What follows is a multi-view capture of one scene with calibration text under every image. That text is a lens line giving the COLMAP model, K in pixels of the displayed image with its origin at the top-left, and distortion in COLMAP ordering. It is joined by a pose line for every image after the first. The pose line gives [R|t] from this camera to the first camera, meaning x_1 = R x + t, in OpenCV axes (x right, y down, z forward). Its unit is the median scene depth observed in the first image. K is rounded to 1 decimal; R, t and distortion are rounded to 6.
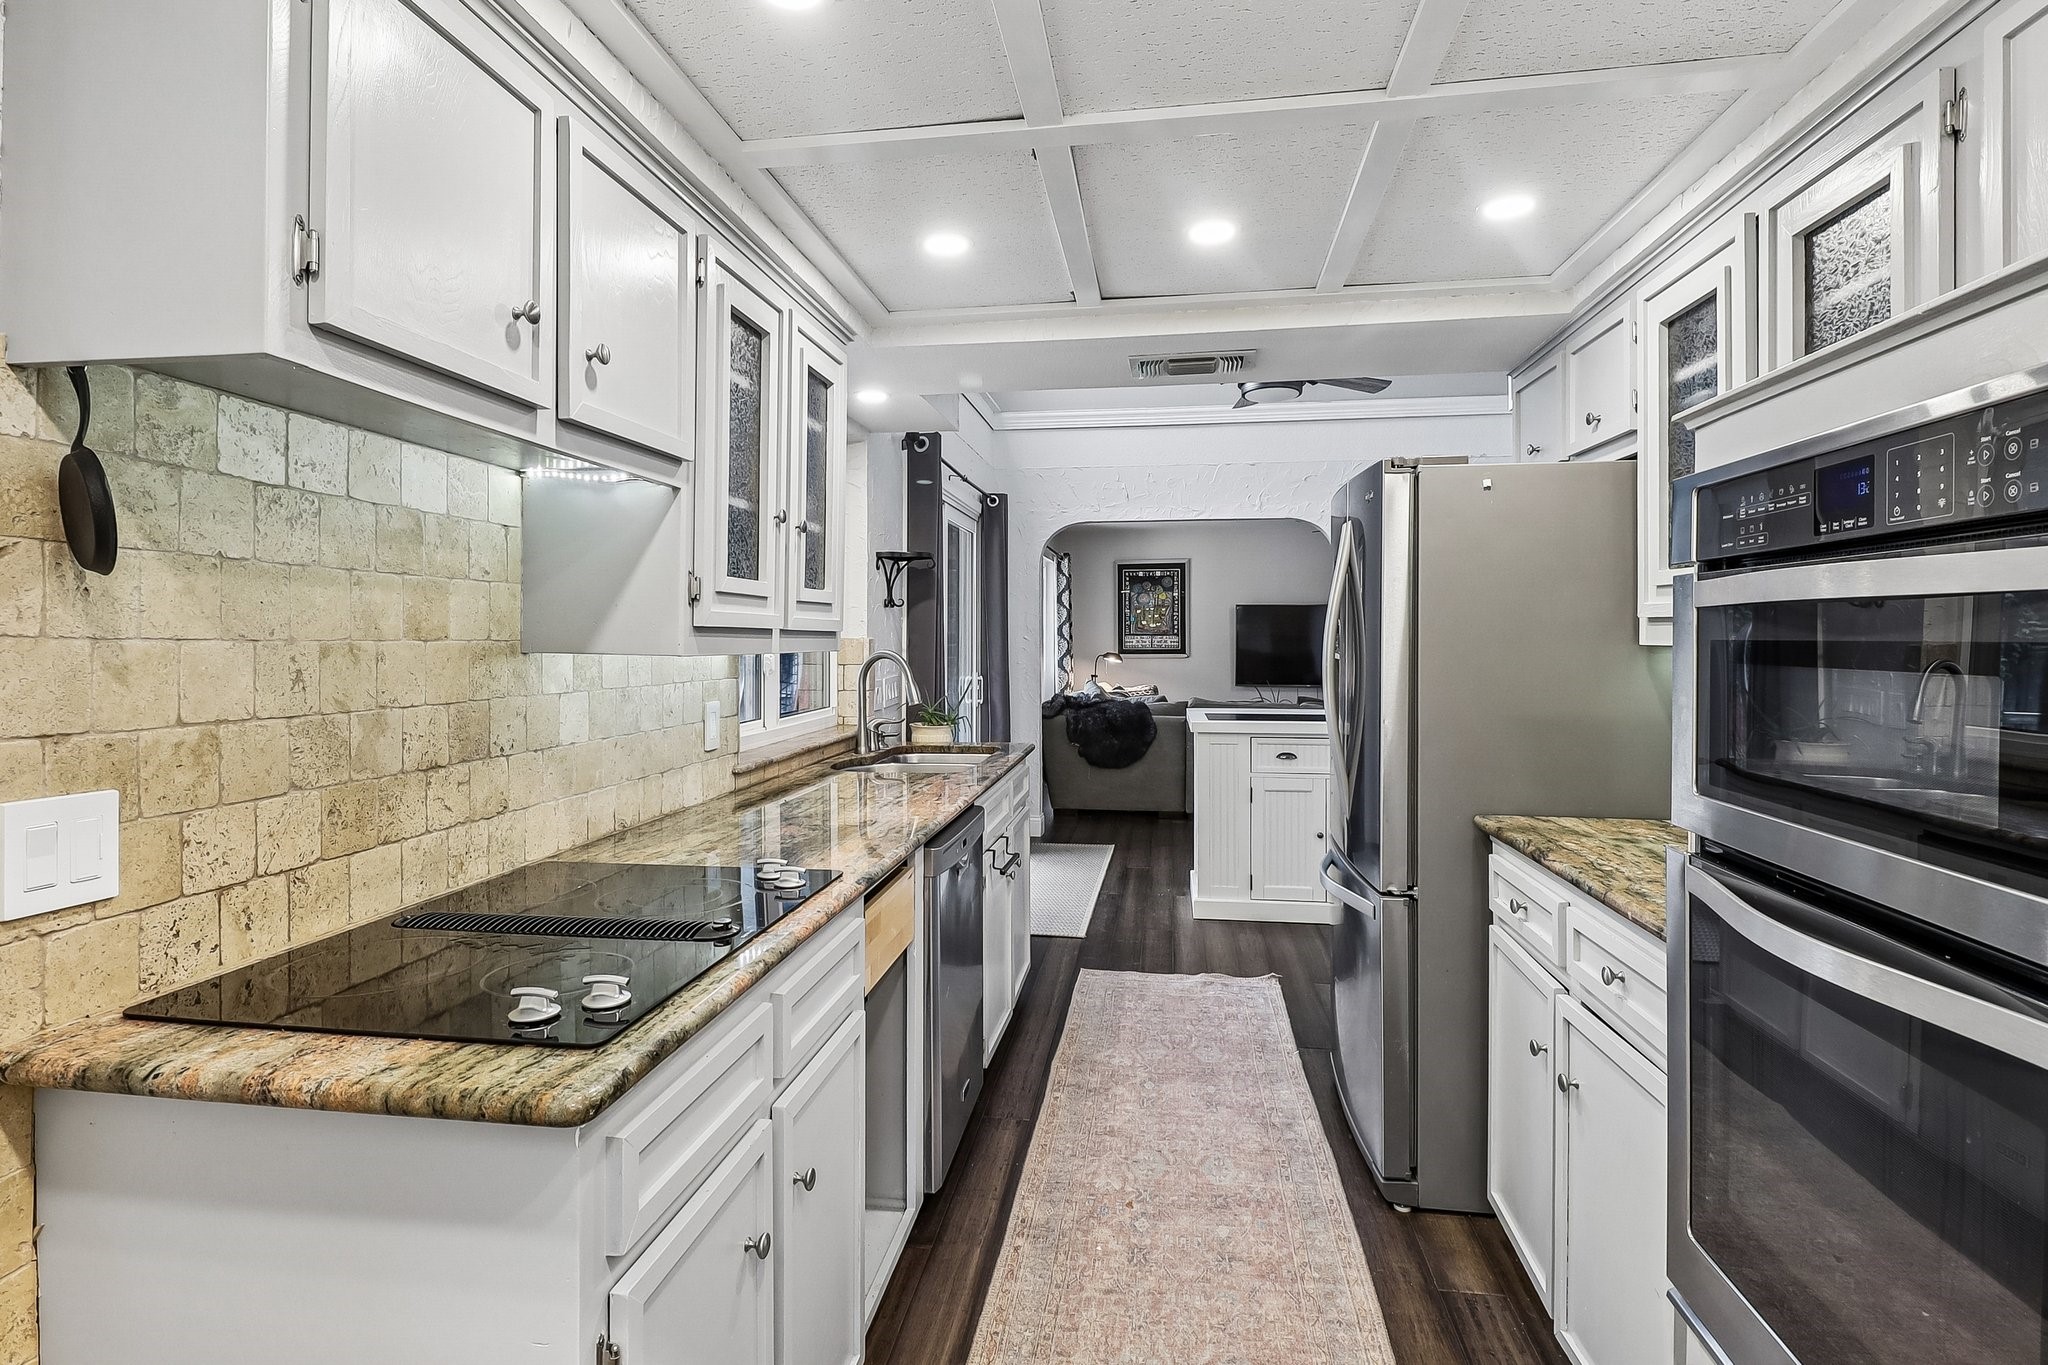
lens RADIAL K [[1032.1, 0, 1020.7], [0, 1032.1, 635.1], [0, 0, 1]] dist [-0.001193, -0.003009]
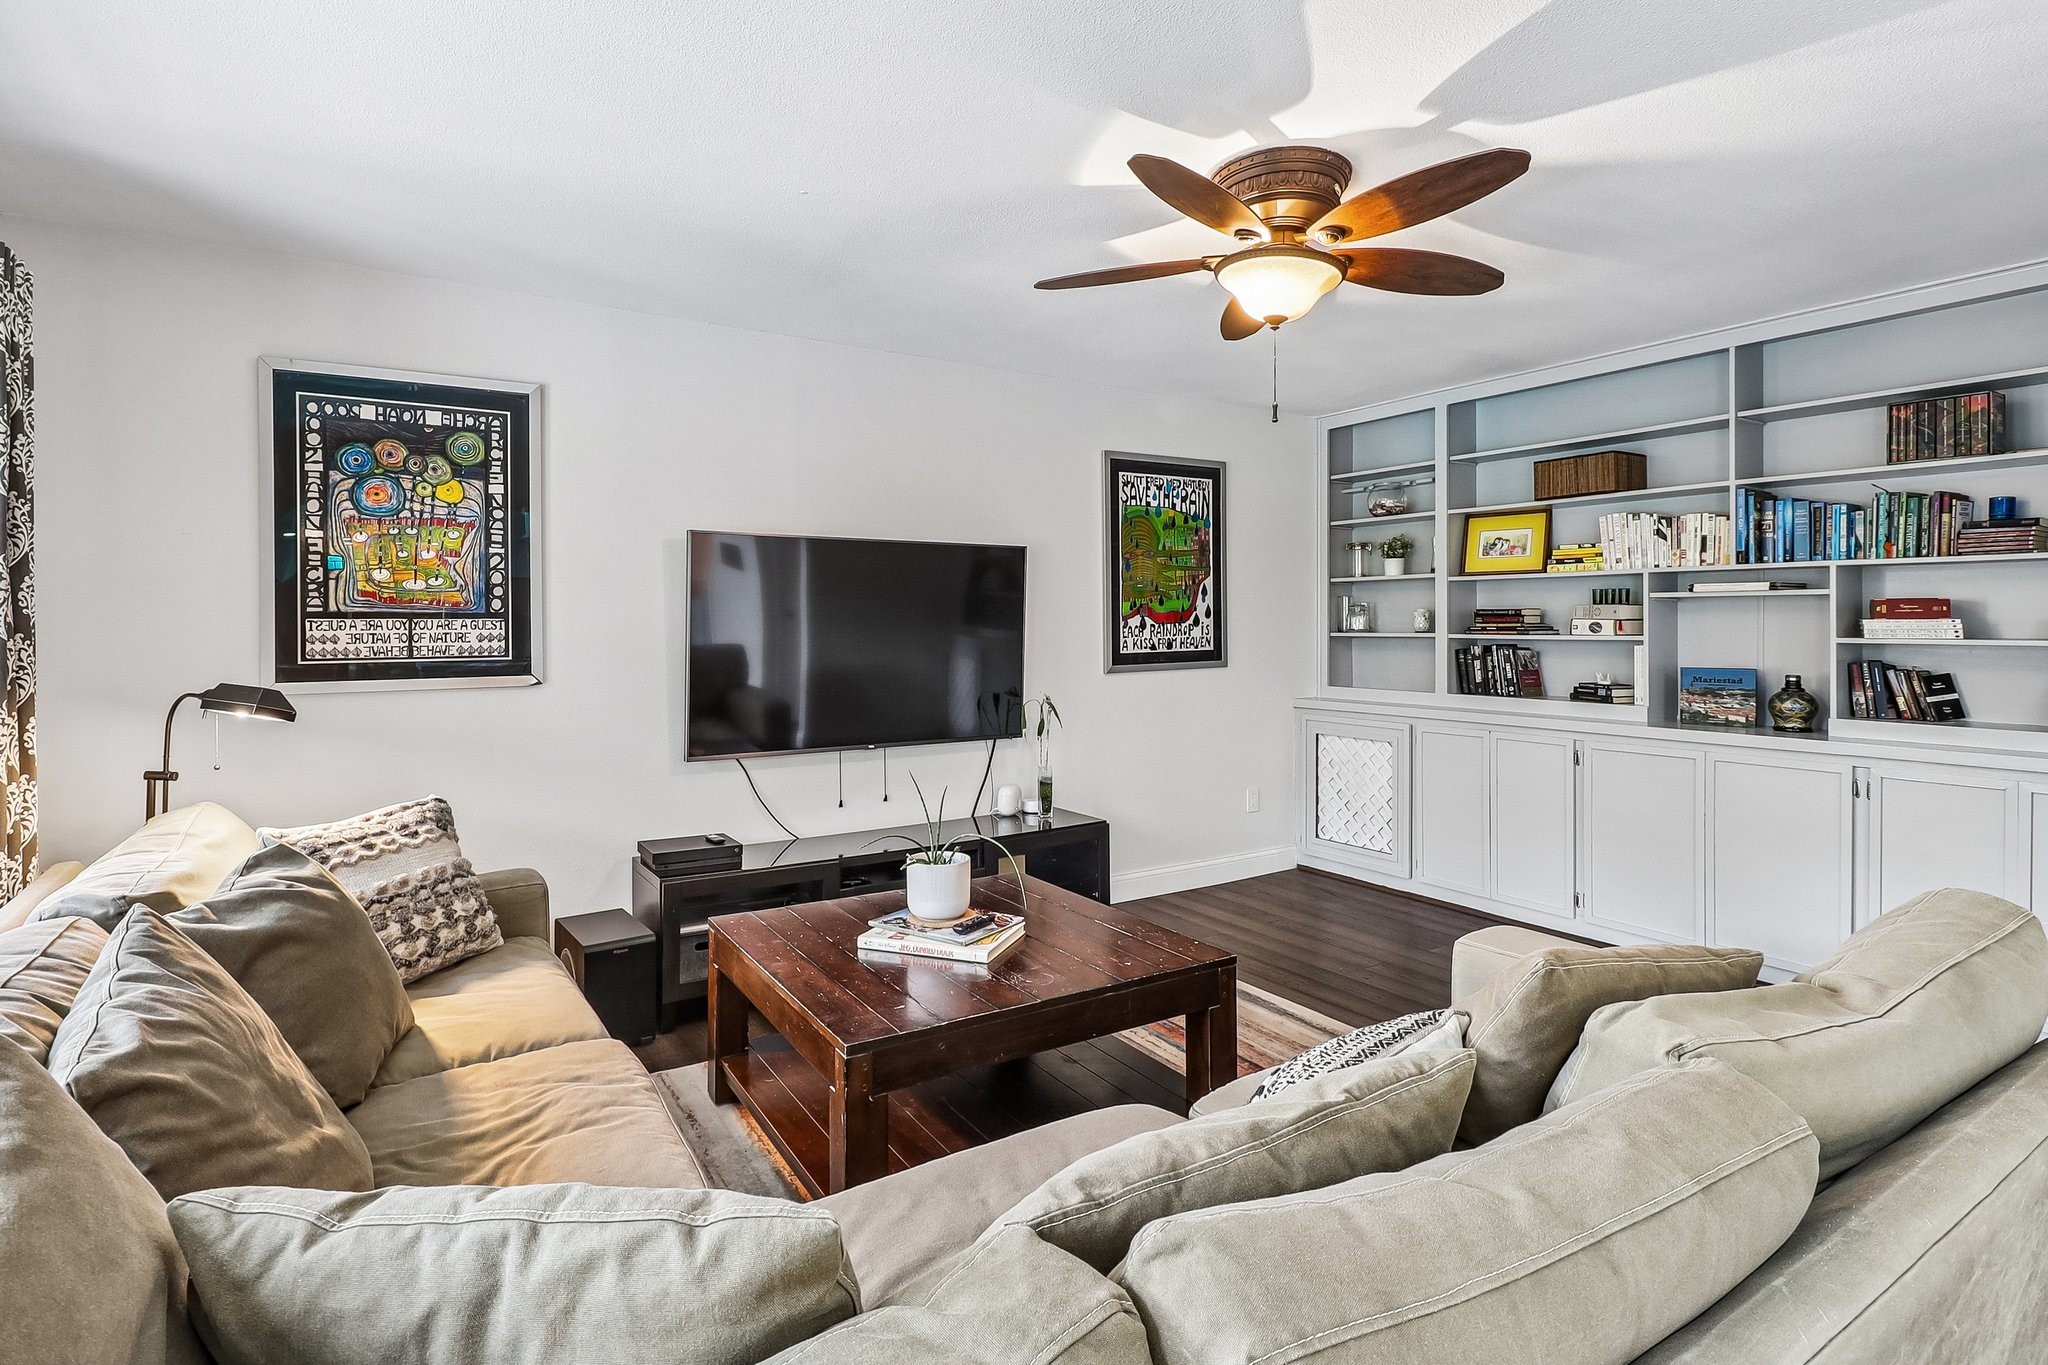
lens RADIAL K [[1032.1, 0, 1011.7], [0, 1032.1, 630.4], [0, 0, 1]] dist [-0.001193, -0.003009]
pose [[0.762717, -0.005816, 0.646707, 0.065034], [0.001066, 0.999970, 0.007736, 0.001645], [-0.646732, -0.005211, 0.762700, 0.651014]]
